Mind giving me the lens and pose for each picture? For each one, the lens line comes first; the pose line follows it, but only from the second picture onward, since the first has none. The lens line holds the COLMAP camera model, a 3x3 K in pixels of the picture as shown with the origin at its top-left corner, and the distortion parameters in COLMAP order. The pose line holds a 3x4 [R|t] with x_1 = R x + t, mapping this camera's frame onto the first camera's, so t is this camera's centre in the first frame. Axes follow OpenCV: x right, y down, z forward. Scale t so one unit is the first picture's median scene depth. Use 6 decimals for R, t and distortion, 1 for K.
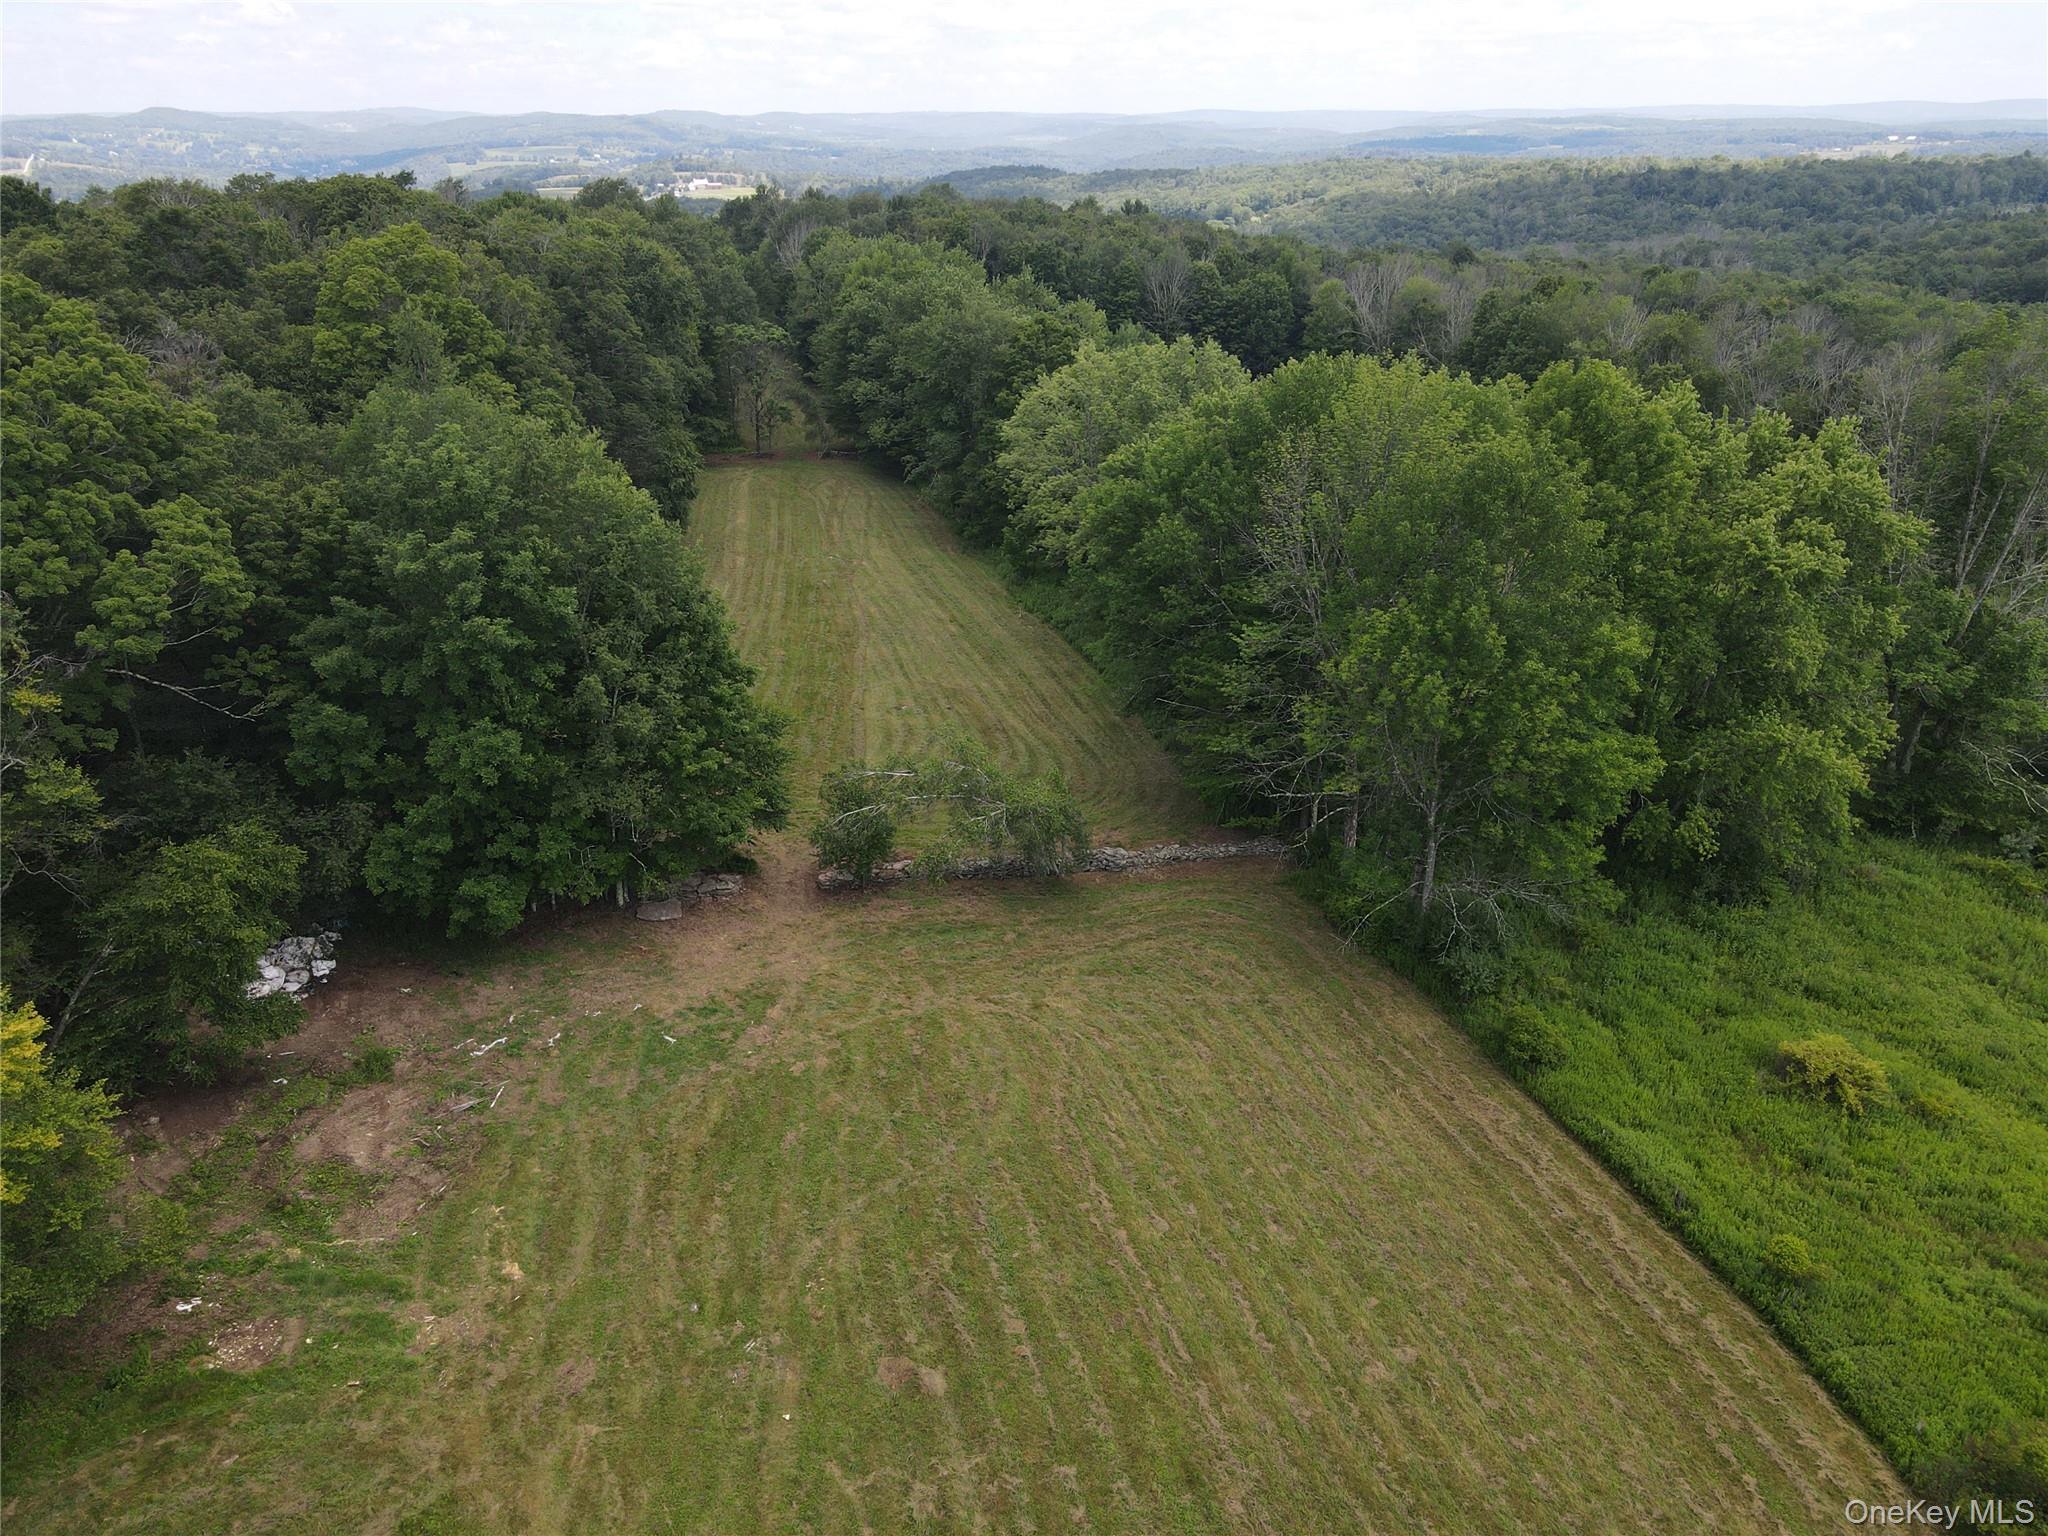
lens RADIAL K [[1396.4, 0, 1024.0], [0, 1396.4, 768.0], [0, 0, 1]] dist [0.019774, 0.004058]
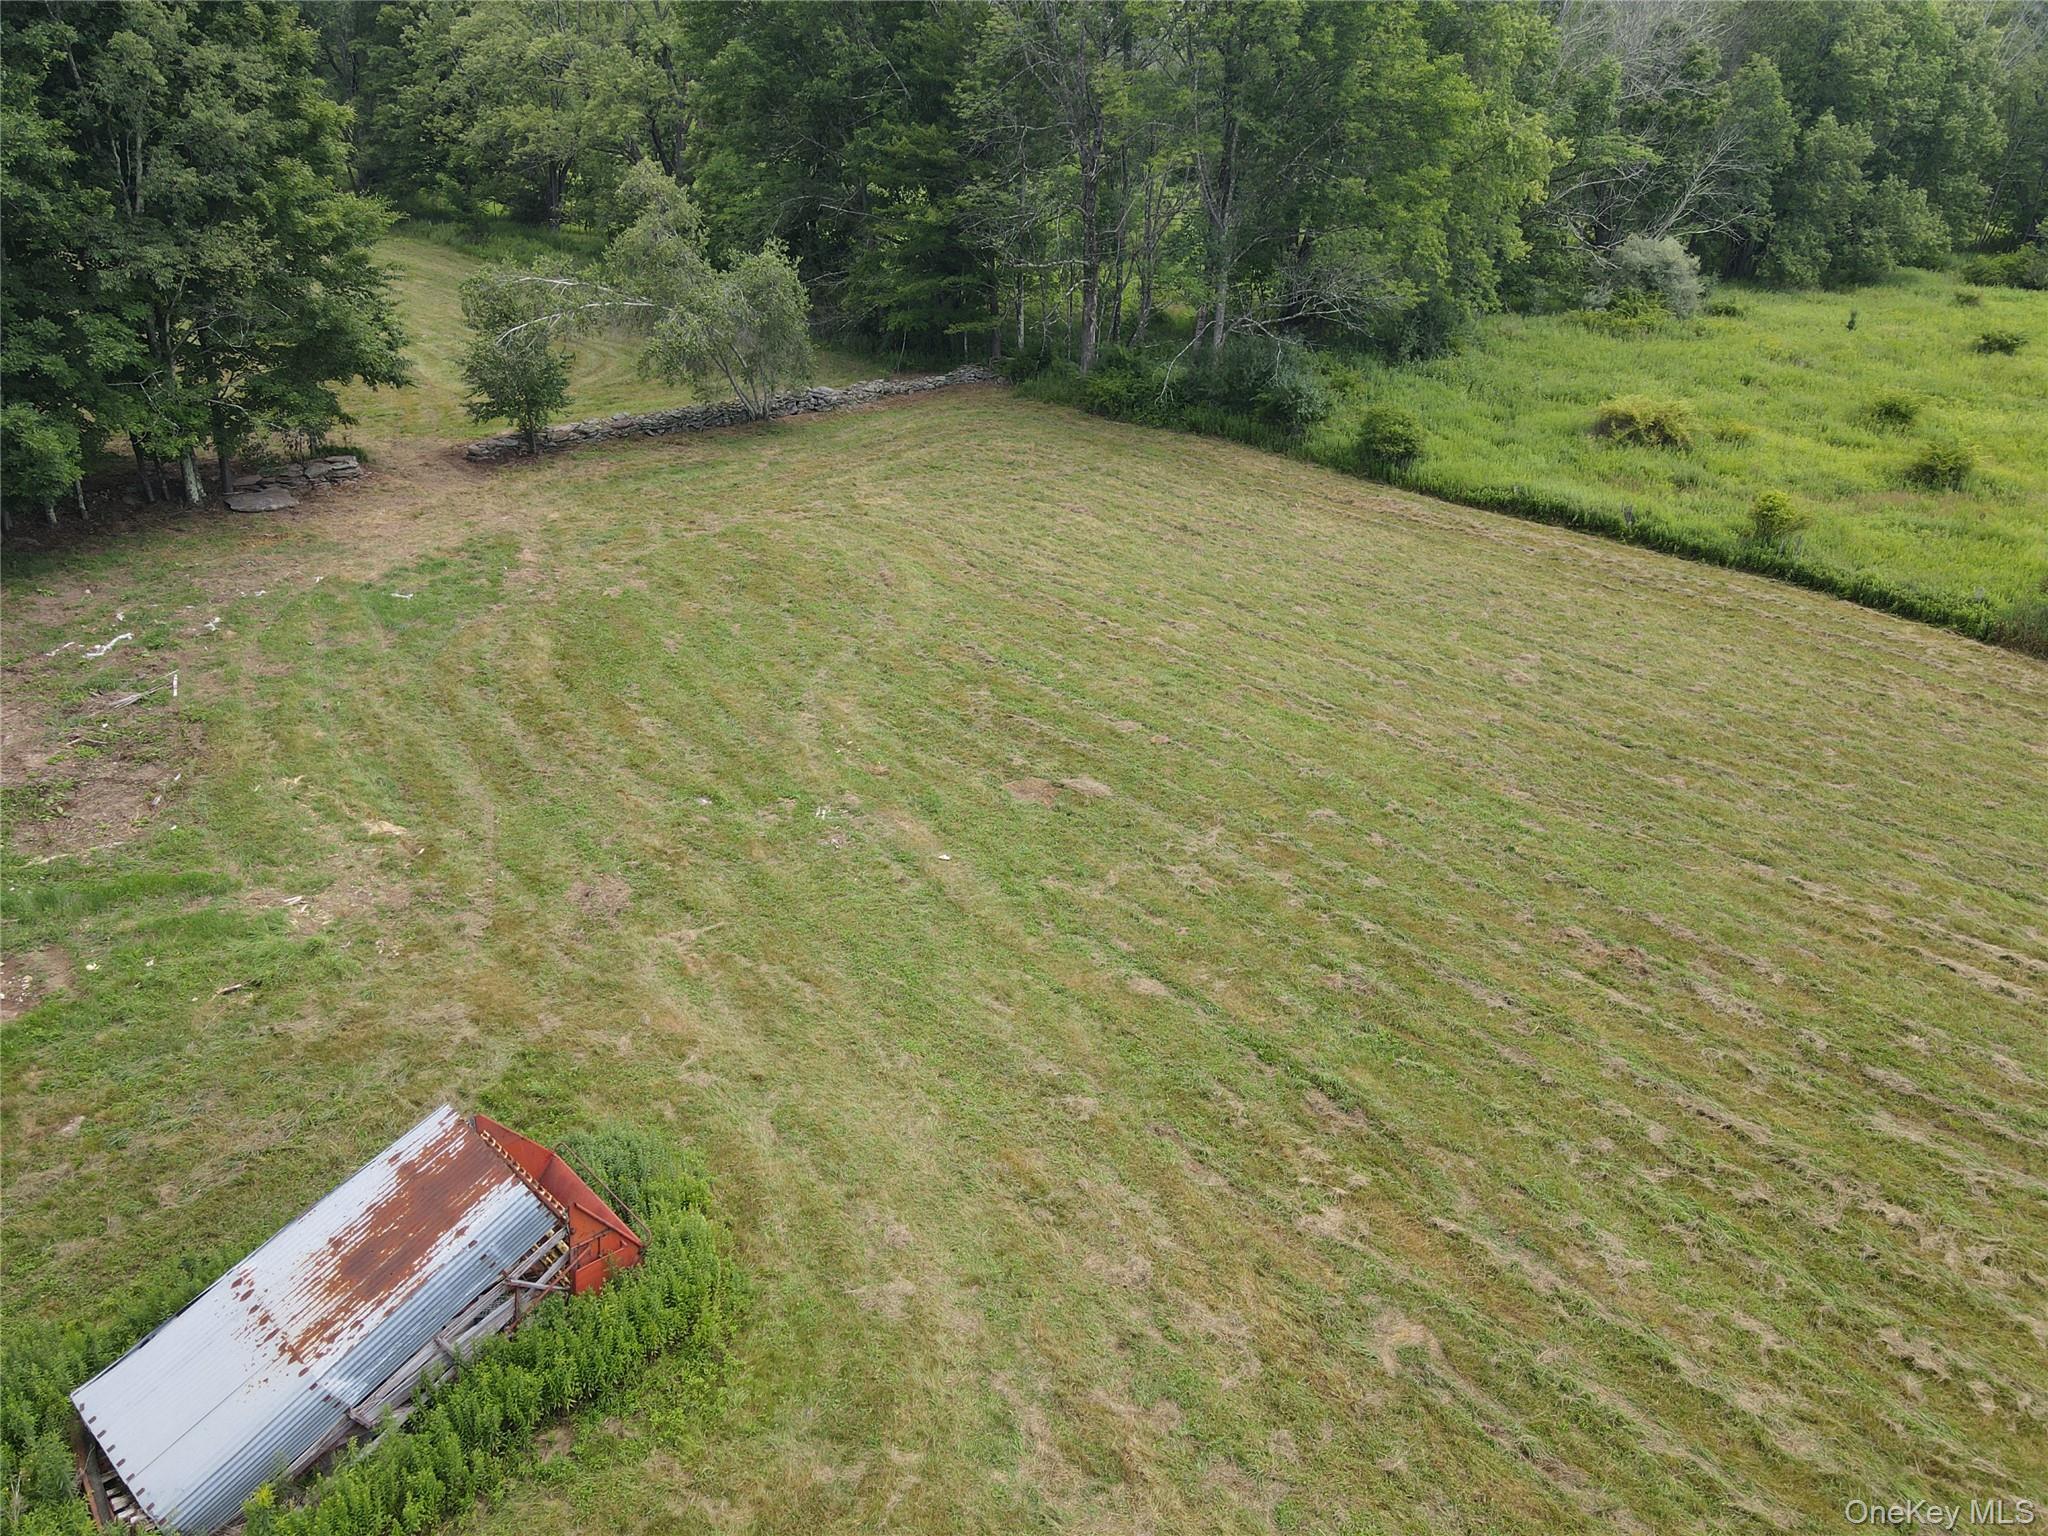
lens RADIAL K [[1396.4, 0, 1024.0], [0, 1396.4, 768.0], [0, 0, 1]] dist [0.019774, 0.004058]
pose [[0.903130, -0.219638, 0.368938, -0.298846], [0.159128, 0.969288, 0.187509, 0.233995], [-0.398792, -0.110636, 0.910343, 0.284774]]
